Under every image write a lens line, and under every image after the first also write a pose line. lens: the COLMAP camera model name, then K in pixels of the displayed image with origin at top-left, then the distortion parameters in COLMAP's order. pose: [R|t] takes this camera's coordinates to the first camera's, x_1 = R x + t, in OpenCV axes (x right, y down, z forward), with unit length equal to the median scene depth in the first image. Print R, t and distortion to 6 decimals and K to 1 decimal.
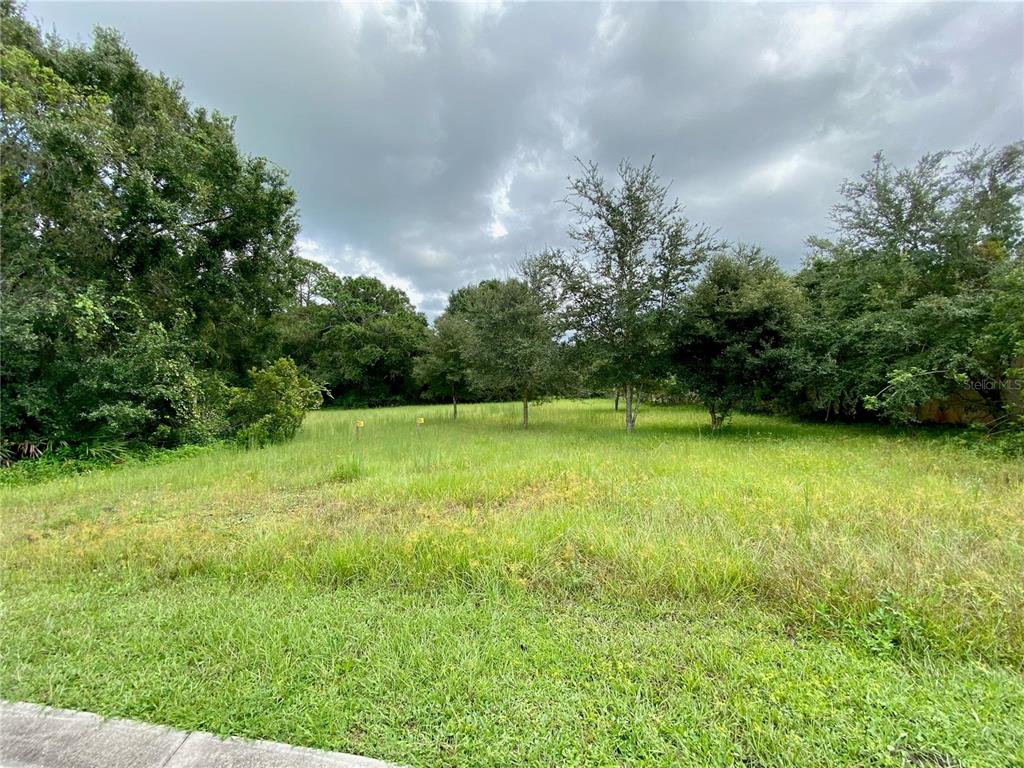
lens RADIAL K [[406.9, 0, 506.2], [0, 406.9, 379.5], [0, 0, 1]] dist [0.027965, 0.000226]
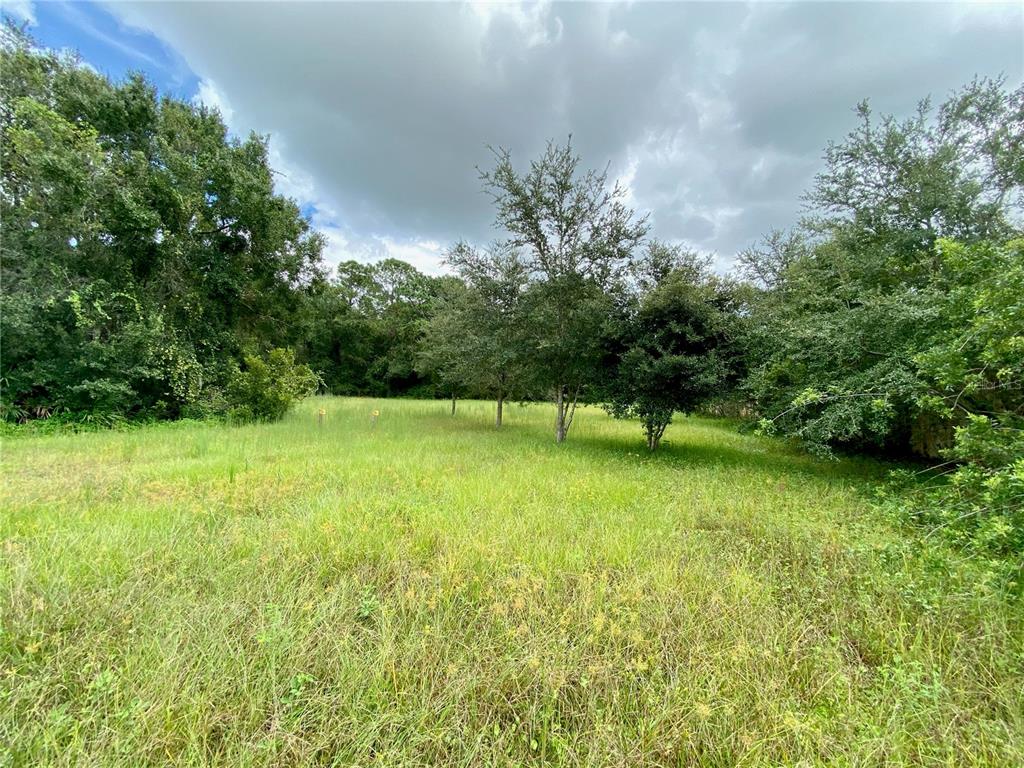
lens RADIAL K [[406.9, 0, 507.2], [0, 406.9, 386.6], [0, 0, 1]] dist [0.027965, 0.000226]
pose [[0.967131, 0.054989, -0.248261, 0.374164], [-0.049283, 0.998359, 0.029148, -0.012963], [0.249456, -0.015955, 0.968255, 0.070505]]
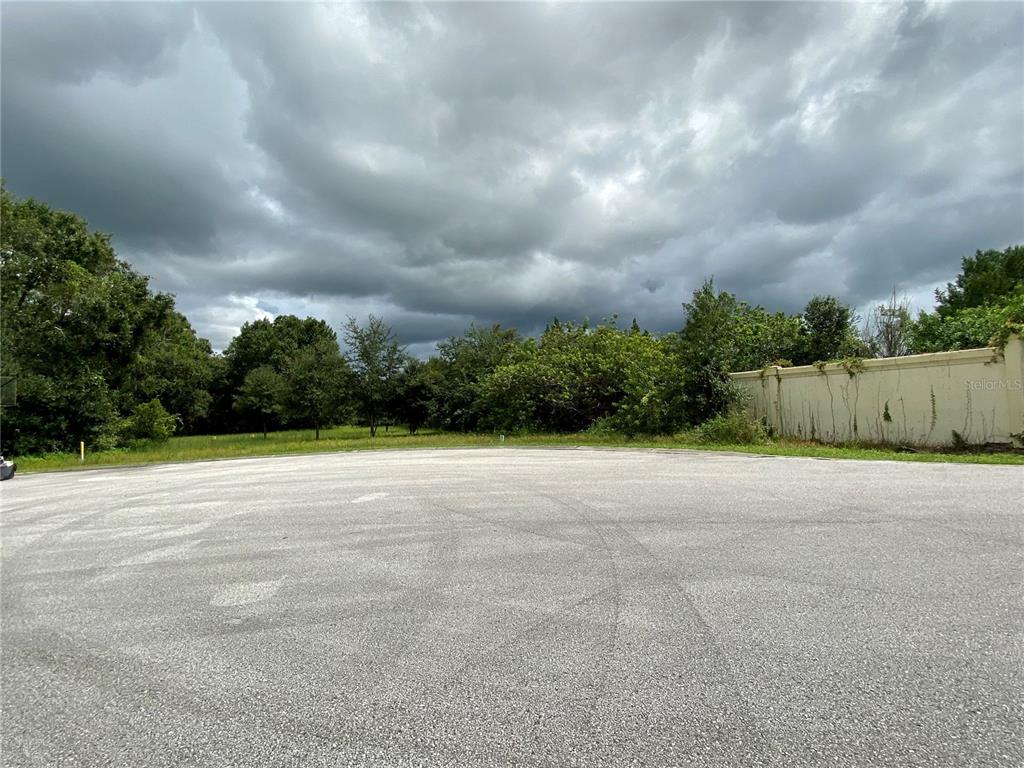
lens RADIAL K [[491.0, 0, 516.6], [0, 491.0, 381.8], [0, 0, 1]] dist [0.003253, 0.000204]
pose [[0.912309, 0.028858, 0.408485, -0.041566], [-0.005911, 0.998338, -0.057329, -0.016596], [-0.409460, 0.049887, 0.910963, -1.402274]]
